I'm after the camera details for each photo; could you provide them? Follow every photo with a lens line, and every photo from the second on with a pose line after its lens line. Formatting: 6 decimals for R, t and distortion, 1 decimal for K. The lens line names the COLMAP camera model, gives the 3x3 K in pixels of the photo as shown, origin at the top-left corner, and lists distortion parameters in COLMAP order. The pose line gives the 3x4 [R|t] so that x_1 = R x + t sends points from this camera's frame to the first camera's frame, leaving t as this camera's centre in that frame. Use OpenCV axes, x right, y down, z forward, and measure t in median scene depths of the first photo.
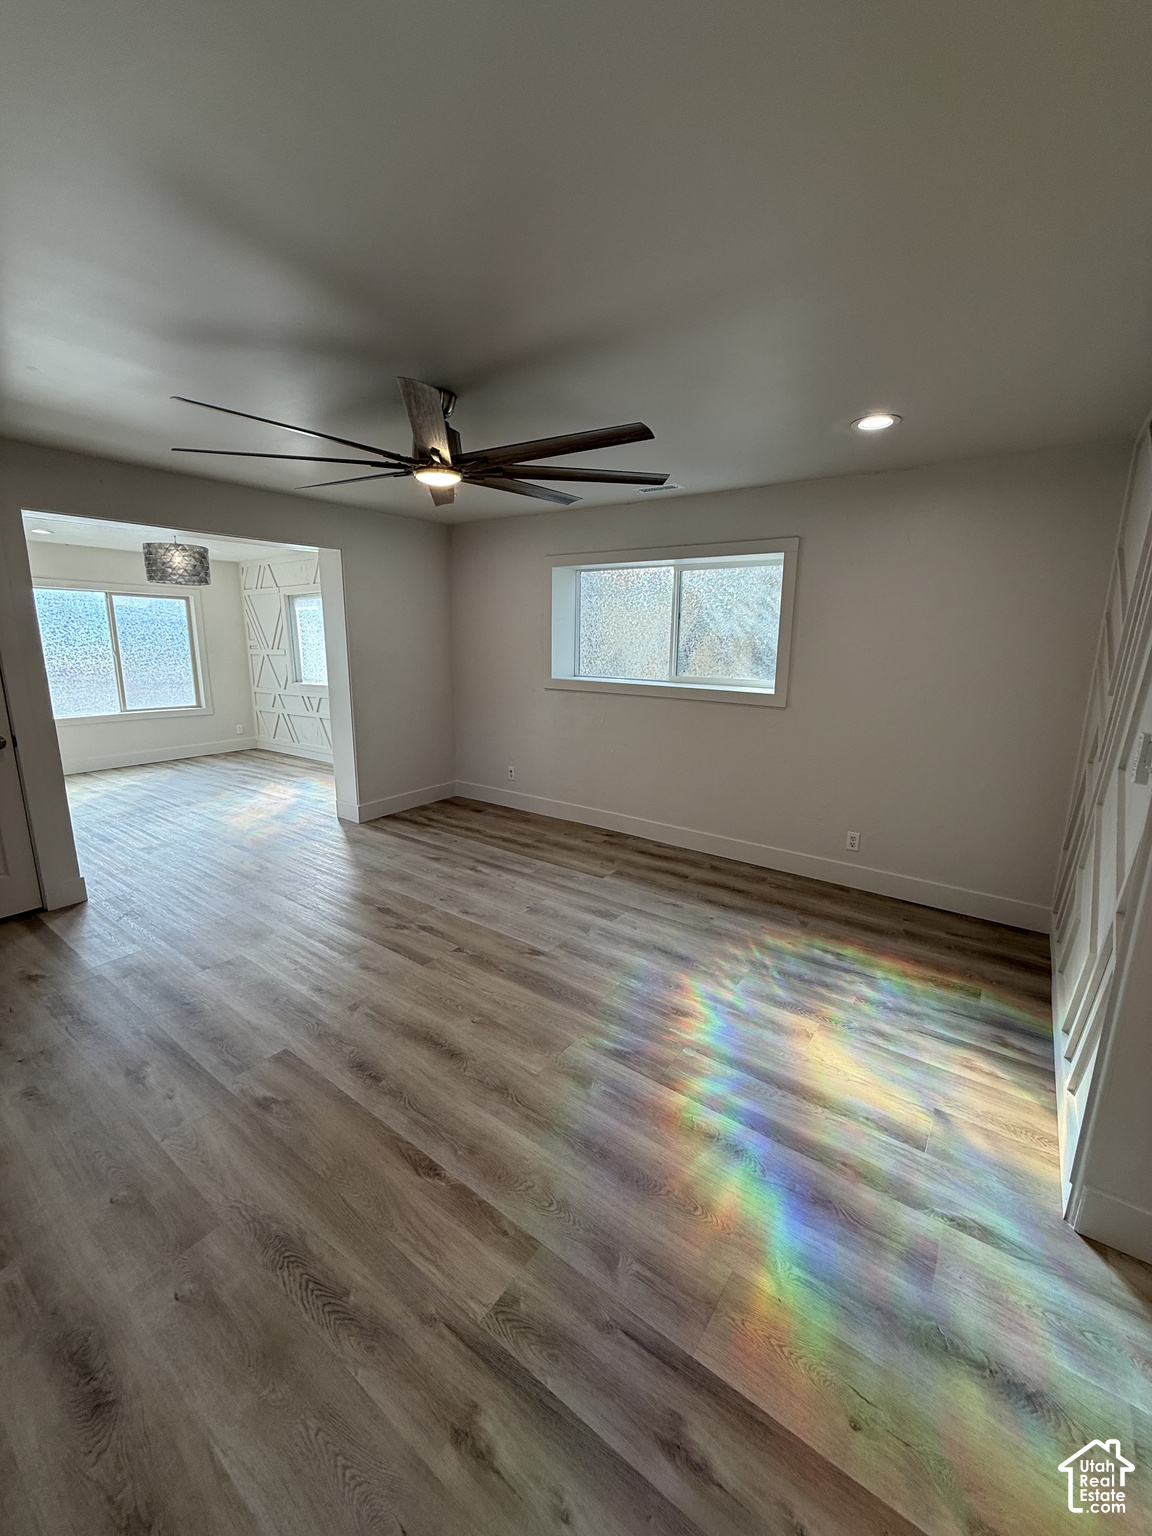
lens RADIAL K [[618.5, 0, 569.4], [0, 618.5, 755.3], [0, 0, 1]] dist [0.000701, 0.000596]
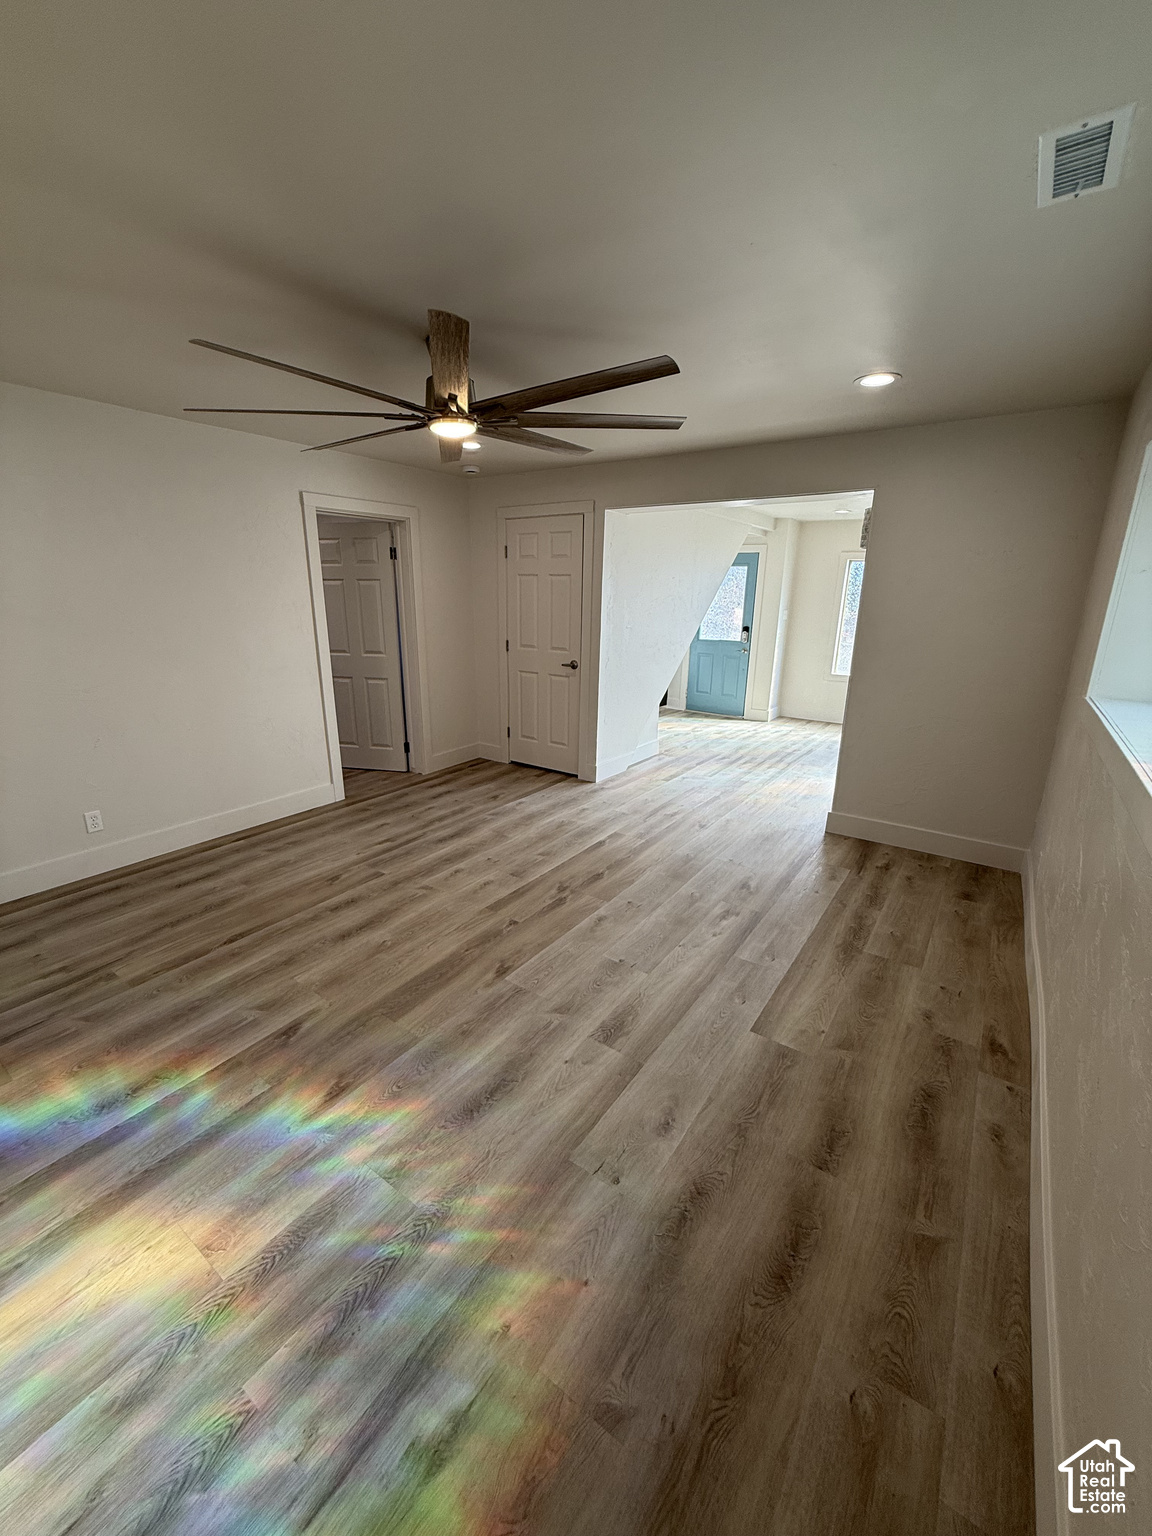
lens RADIAL K [[608.5, 0, 579.0], [0, 608.5, 764.3], [0, 0, 1]] dist [-0.000433, 0.000463]
pose [[0.026791, 0.263930, -0.964170, 0.738625], [-0.209212, 0.944636, 0.252770, -0.200782], [0.977503, 0.194944, 0.080526, 1.054581]]
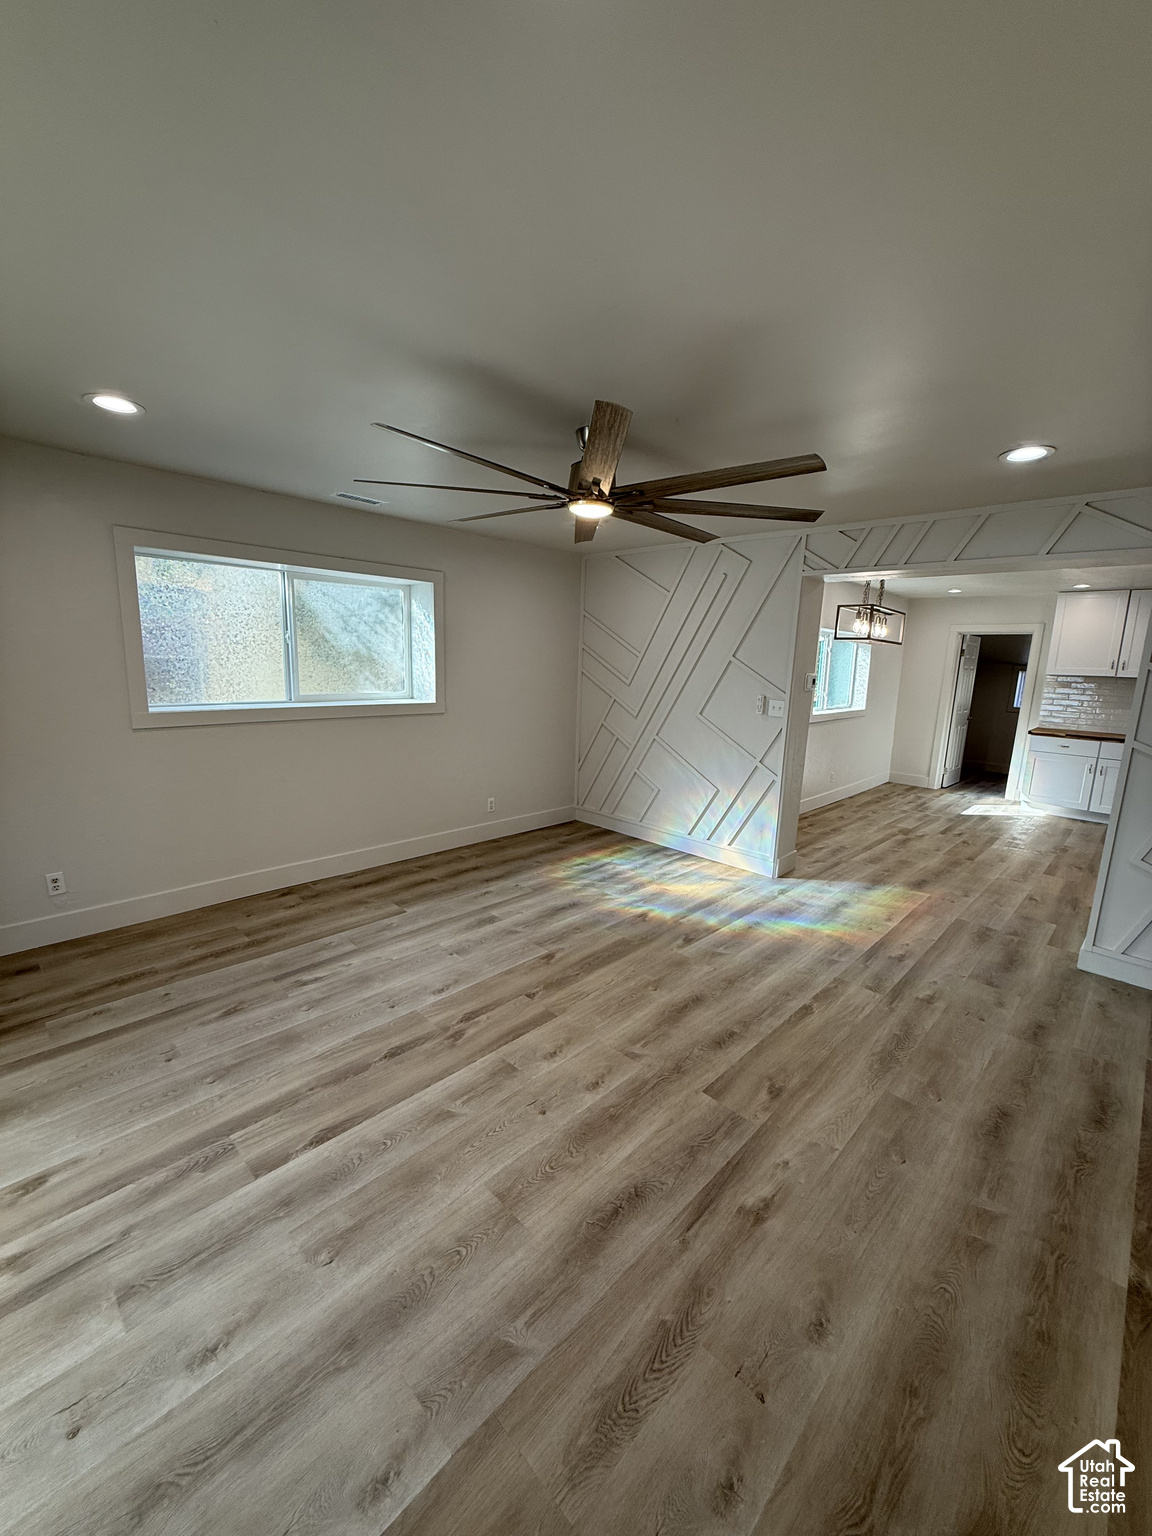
lens RADIAL K [[608.5, 0, 579.0], [0, 608.5, 764.3], [0, 0, 1]] dist [-0.000433, 0.000463]
pose [[0.134480, -0.180627, 0.974315, -1.087745], [0.162887, 0.973901, 0.158068, -0.174239], [-0.977437, 0.137446, 0.160392, 0.791405]]
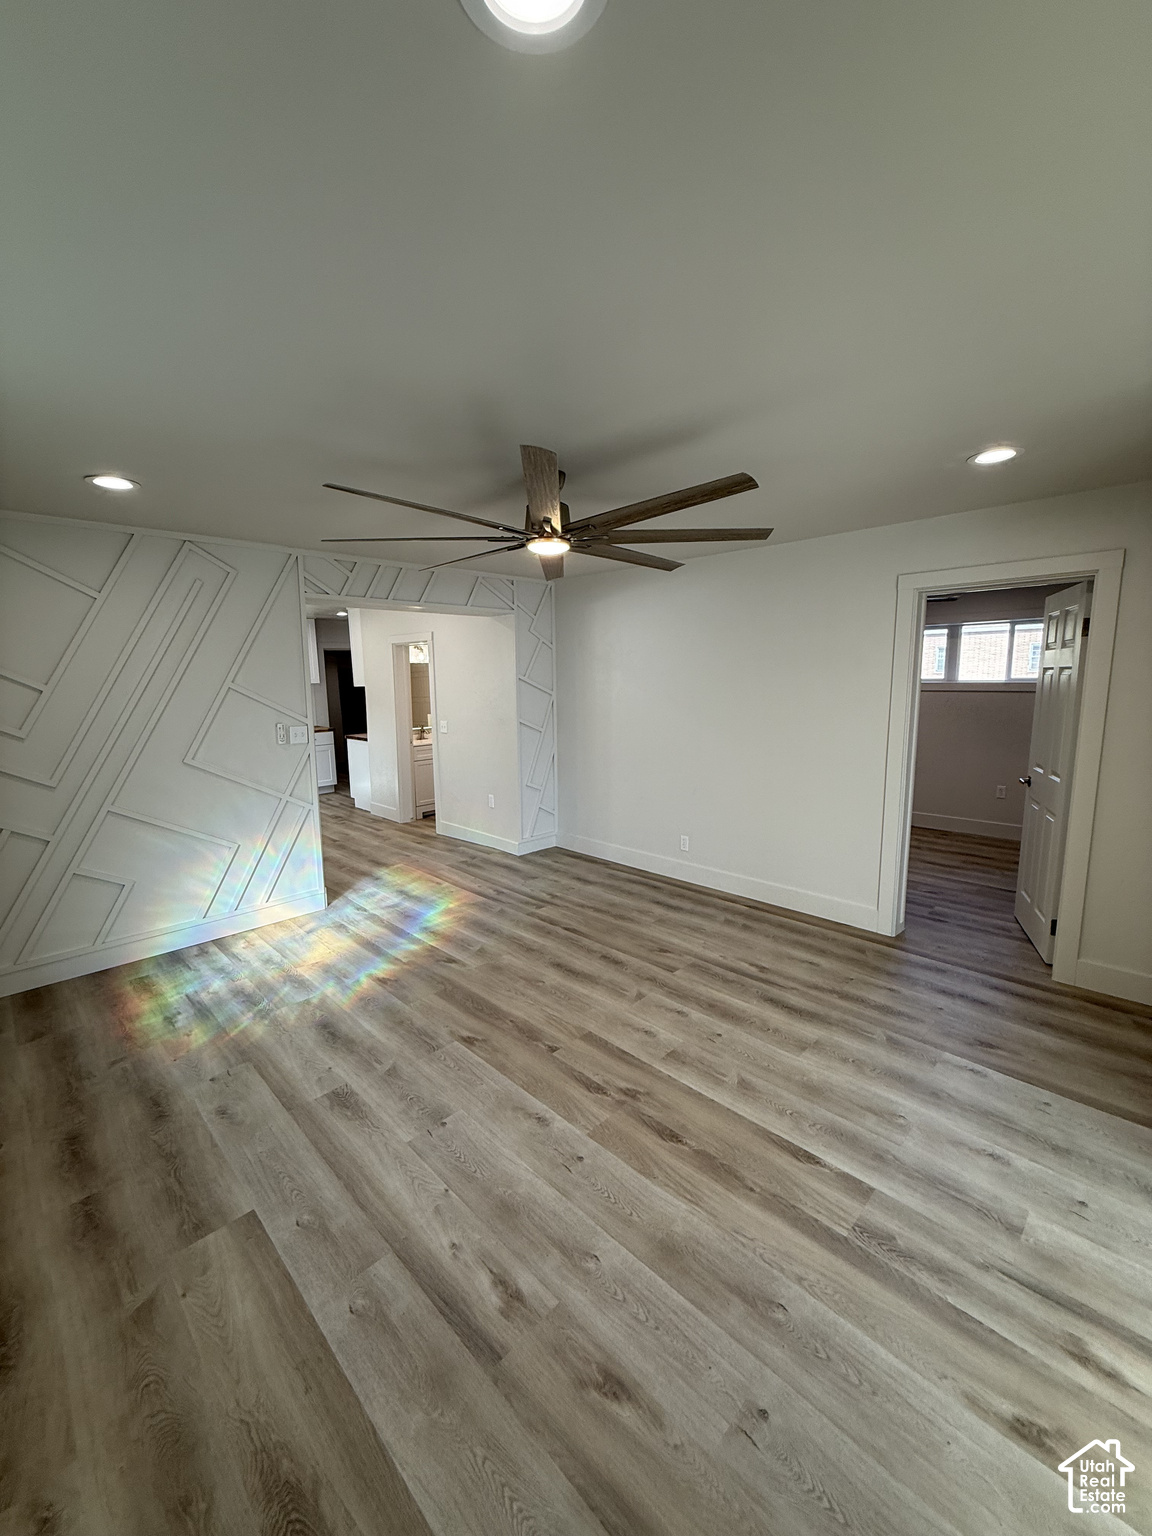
lens RADIAL K [[618.5, 0, 569.4], [0, 618.5, 755.3], [0, 0, 1]] dist [0.000701, 0.000596]
pose [[-0.987378, -0.017572, 0.157406, -0.359670], [0.034570, 0.945955, 0.322452, -0.389915], [-0.154565, 0.323823, -0.933407, 1.815993]]
